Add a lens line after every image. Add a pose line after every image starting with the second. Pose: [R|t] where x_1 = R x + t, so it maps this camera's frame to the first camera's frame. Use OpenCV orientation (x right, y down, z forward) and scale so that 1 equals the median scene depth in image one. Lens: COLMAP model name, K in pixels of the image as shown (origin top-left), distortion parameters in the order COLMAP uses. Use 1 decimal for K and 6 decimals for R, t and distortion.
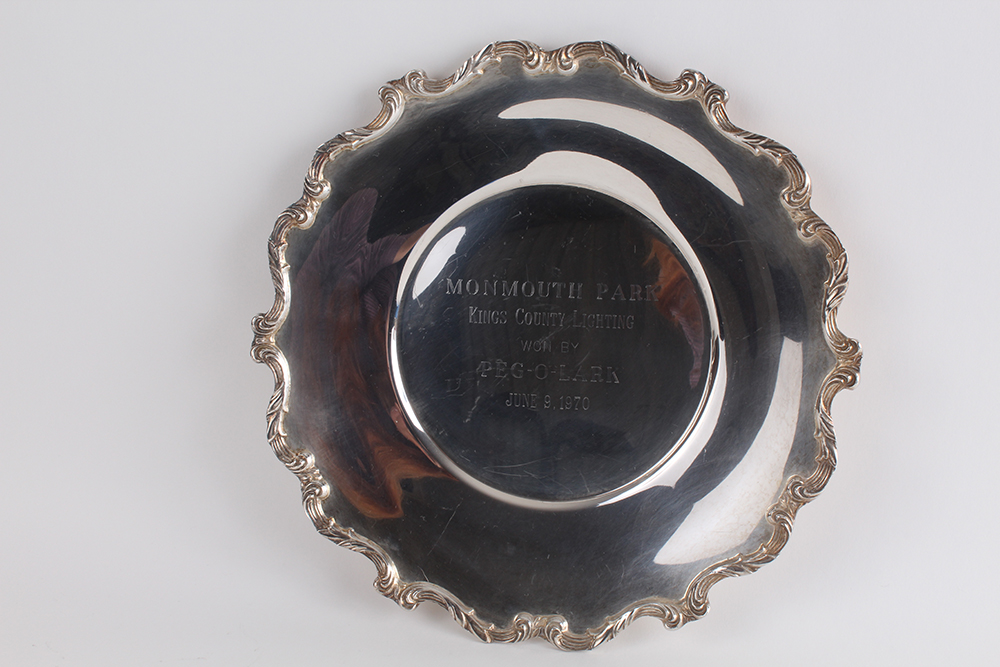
lens RADIAL K [[950.1, 0, 498.0], [0, 950.1, 333.4], [0, 0, 1]] dist [-0.155909, 0.000000]
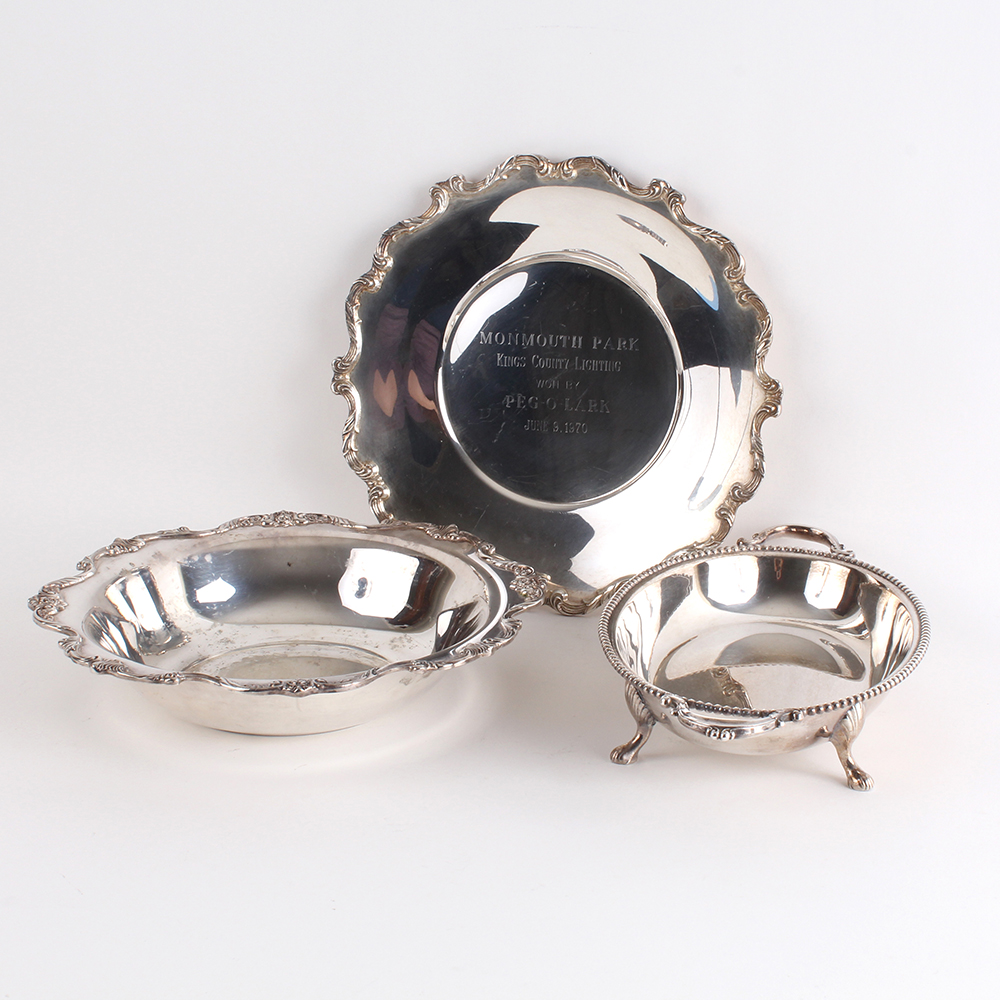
lens RADIAL K [[2184.4, 0, 502.6], [0, 2184.4, 498.4], [0, 0, 1]] dist [0.220927, 0.000000]
pose [[0.995757, 0.015461, -0.090719, 0.261908], [-0.011737, 0.999072, 0.041440, 0.048219], [0.091276, -0.040200, 0.995014, -2.077613]]
